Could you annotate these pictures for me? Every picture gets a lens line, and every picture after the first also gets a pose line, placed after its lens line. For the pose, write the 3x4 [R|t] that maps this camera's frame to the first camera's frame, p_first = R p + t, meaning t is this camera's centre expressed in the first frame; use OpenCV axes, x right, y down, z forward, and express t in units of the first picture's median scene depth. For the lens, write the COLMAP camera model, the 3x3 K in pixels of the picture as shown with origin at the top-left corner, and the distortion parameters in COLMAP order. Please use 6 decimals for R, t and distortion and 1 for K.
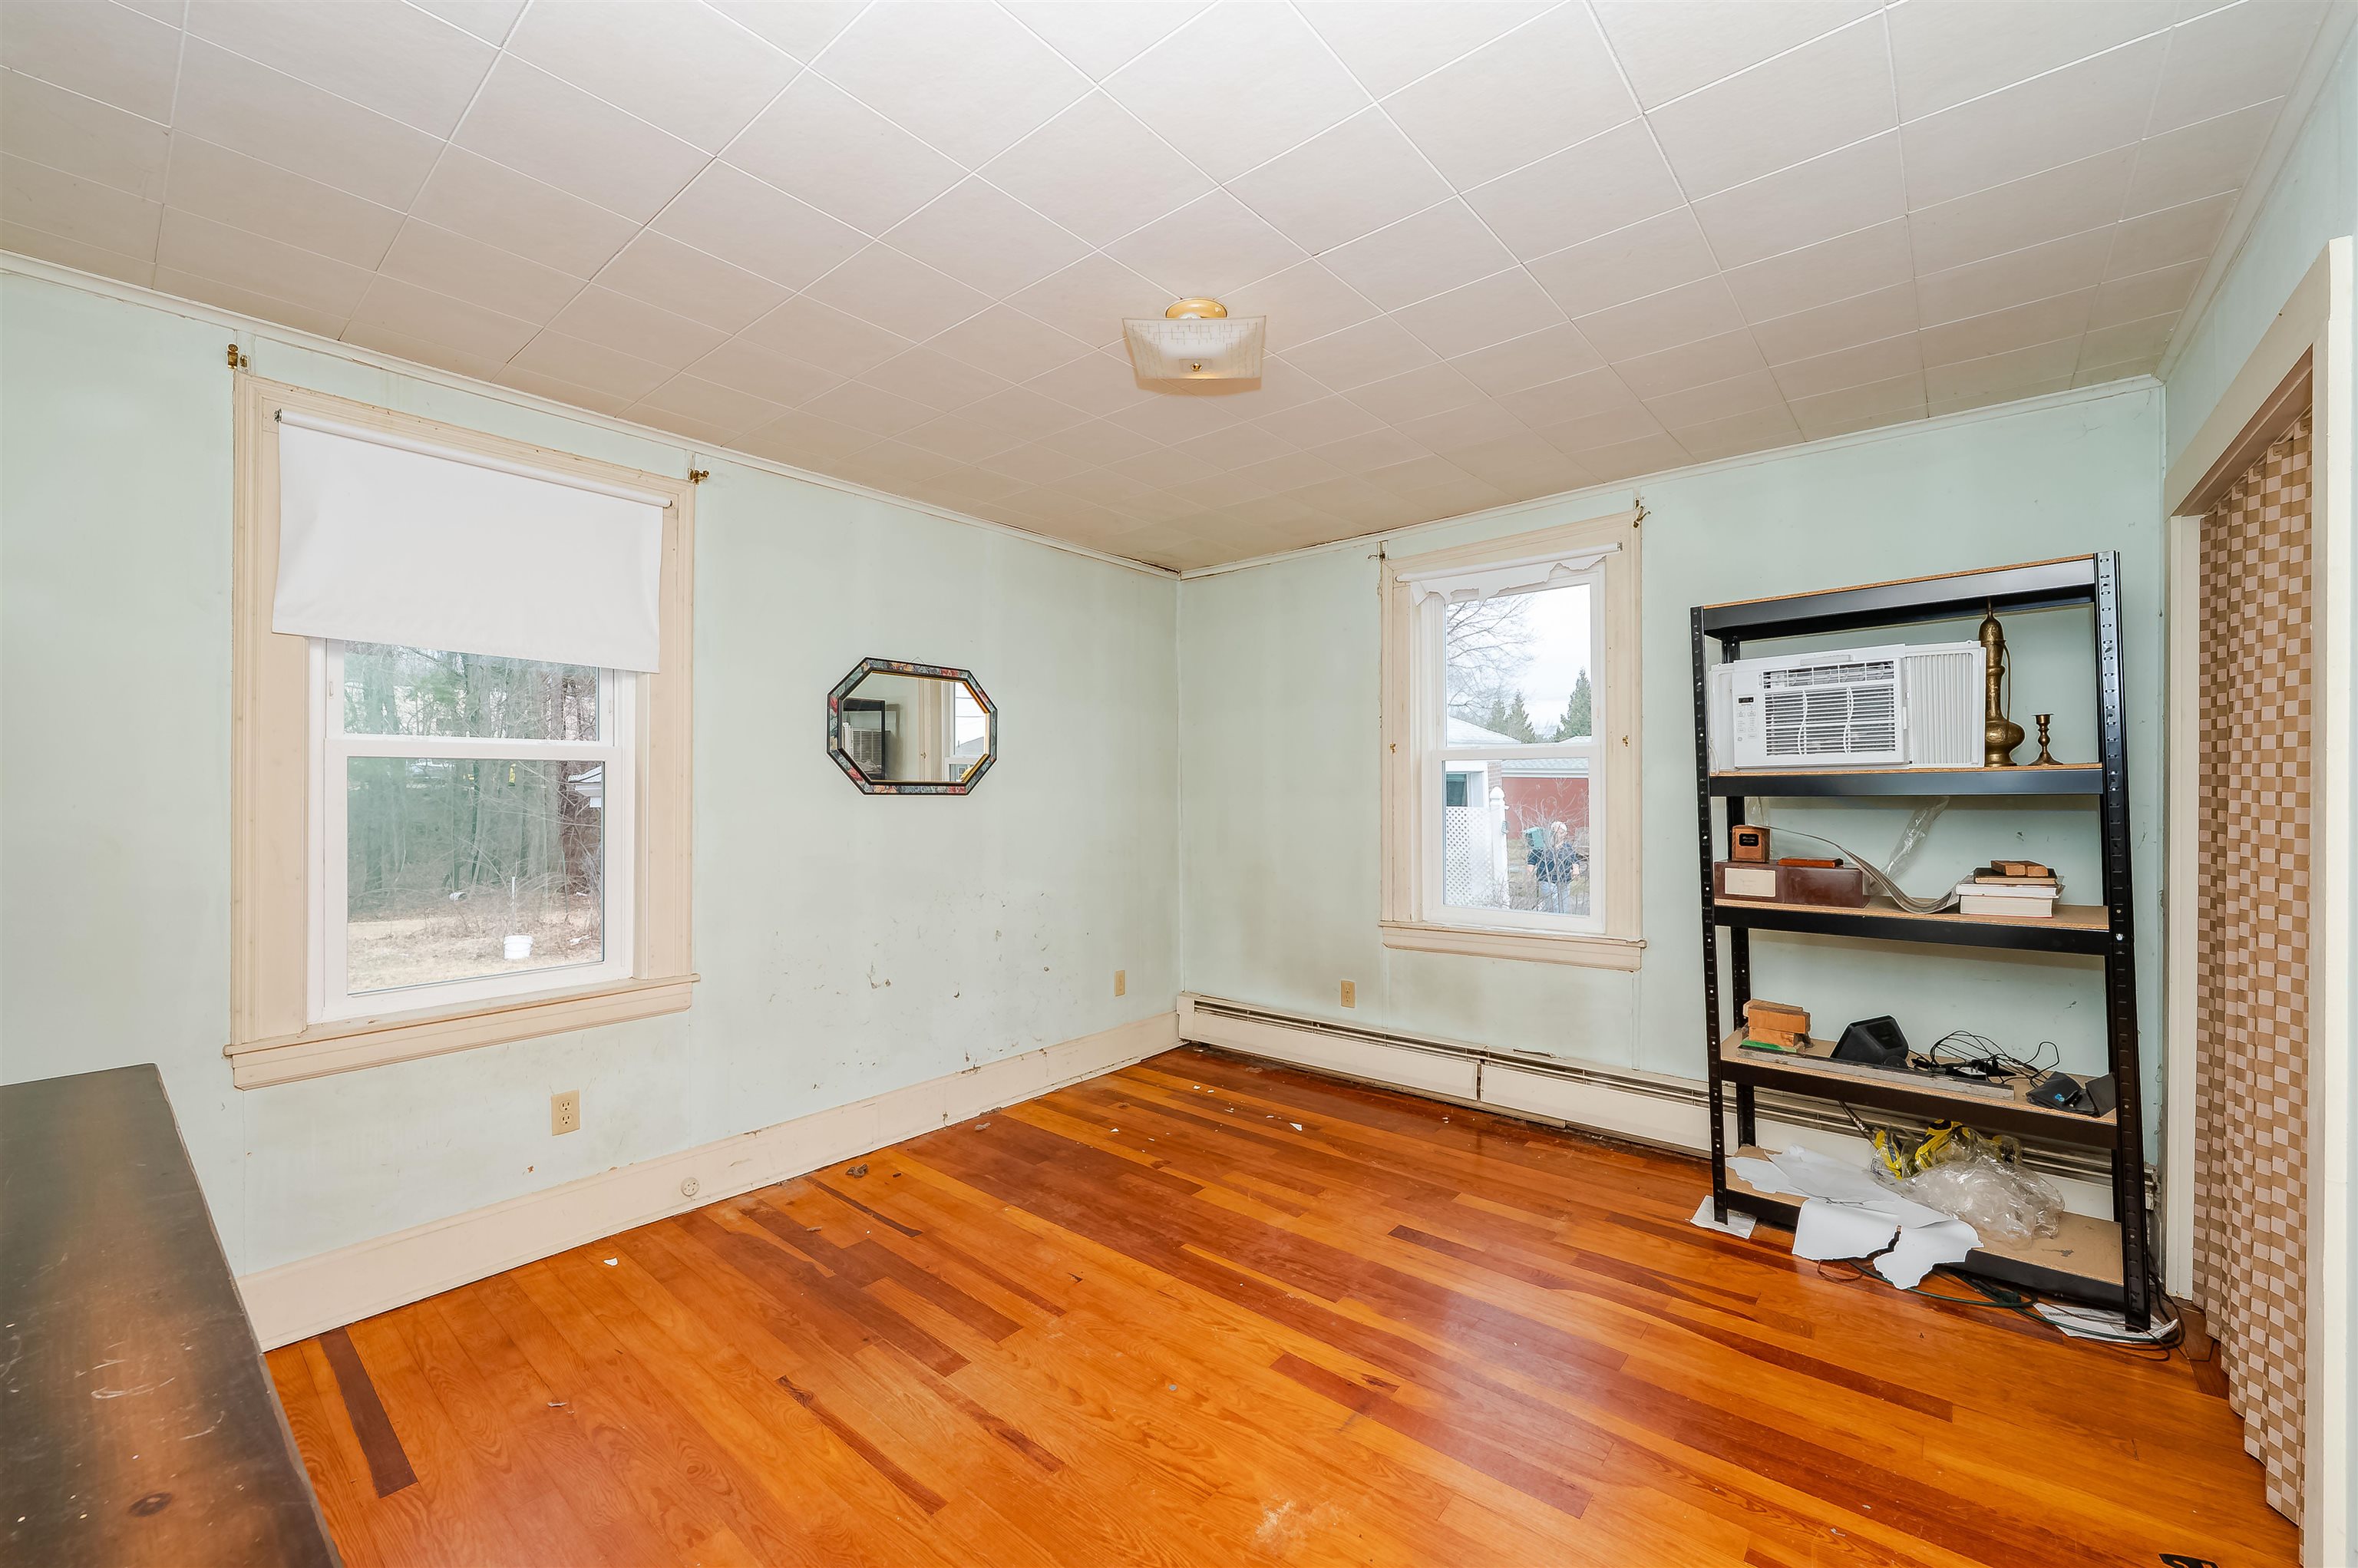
lens RADIAL K [[928.8, 0, 1167.8], [0, 928.8, 790.4], [0, 0, 1]] dist [0.011829, -0.000123]
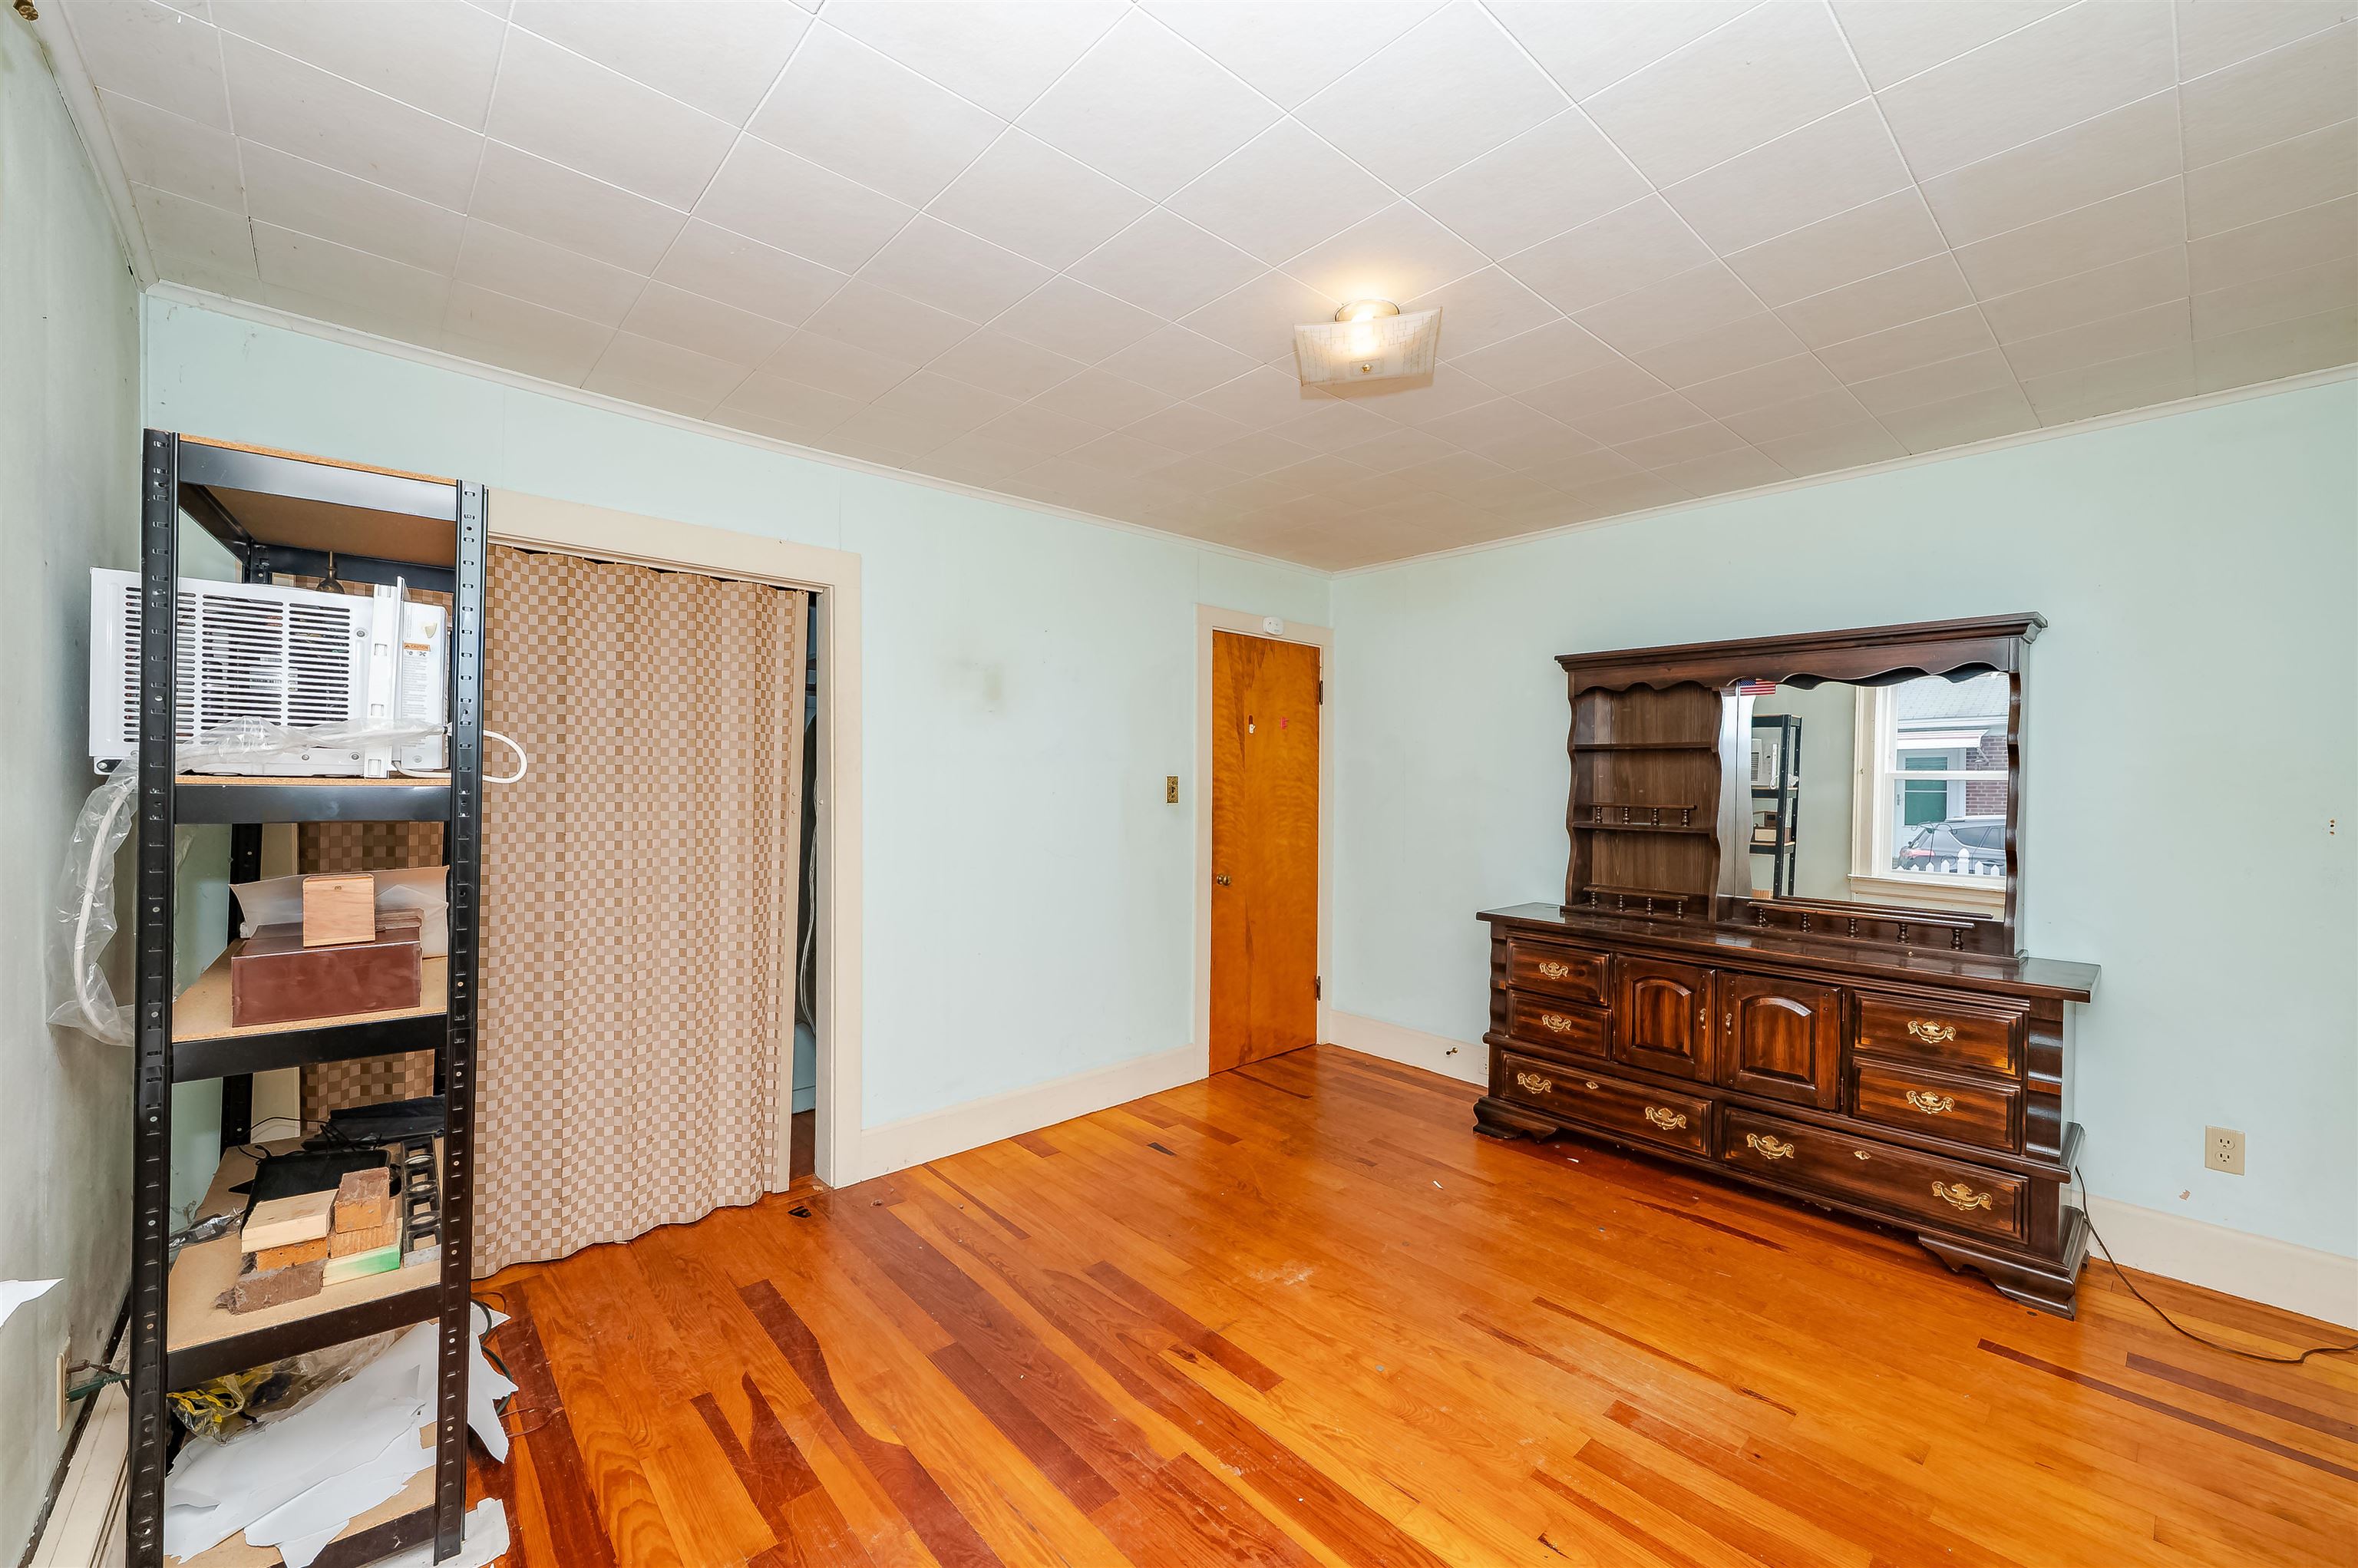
lens RADIAL K [[922.3, 0, 1172.6], [0, 922.3, 792.3], [0, 0, 1]] dist [-0.016141, -0.000052]
pose [[-0.990747, -0.004727, 0.135641, 0.074981], [-0.001653, 0.999739, 0.022767, -0.024578], [-0.135714, 0.022333, -0.990496, 1.529327]]
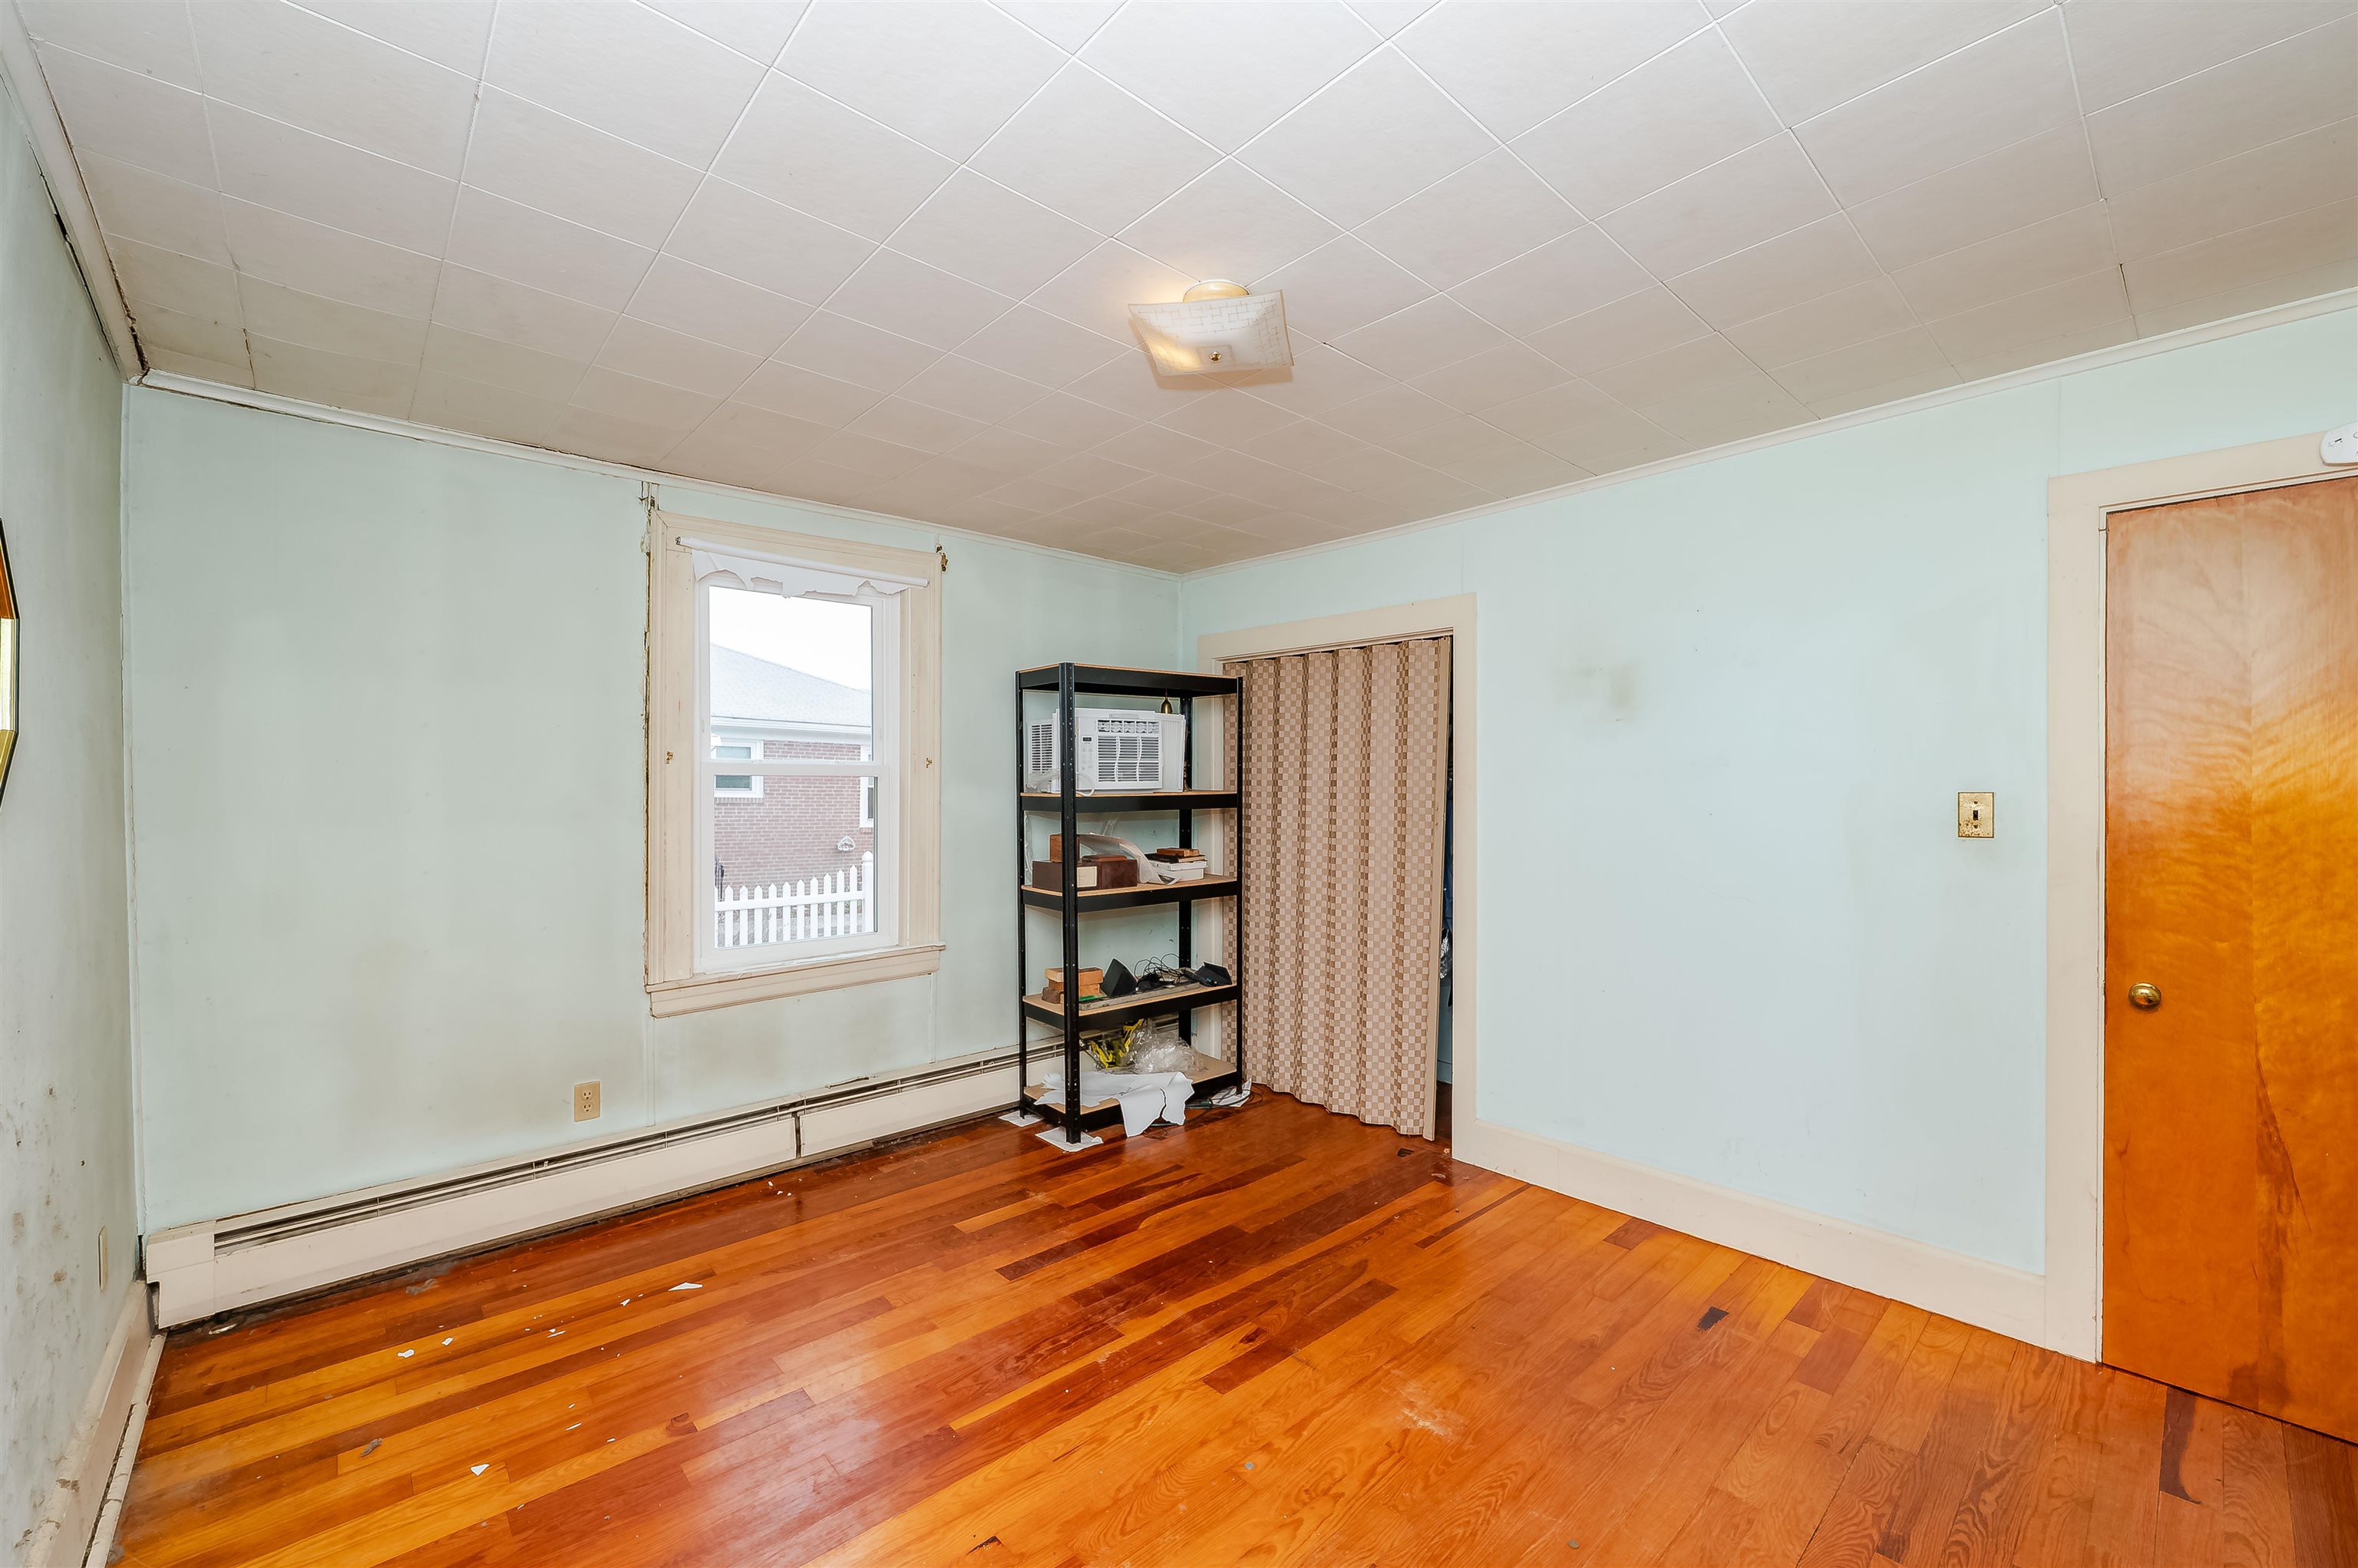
lens RADIAL K [[941.2, 0, 1163.4], [0, 941.2, 798.0], [0, 0, 1]] dist [-0.001936, -0.000297]
pose [[0.143577, -0.002372, 0.989636, -0.690431], [0.006298, 0.999979, 0.001483, -0.015163], [-0.989619, 0.006020, 0.143589, 0.709444]]
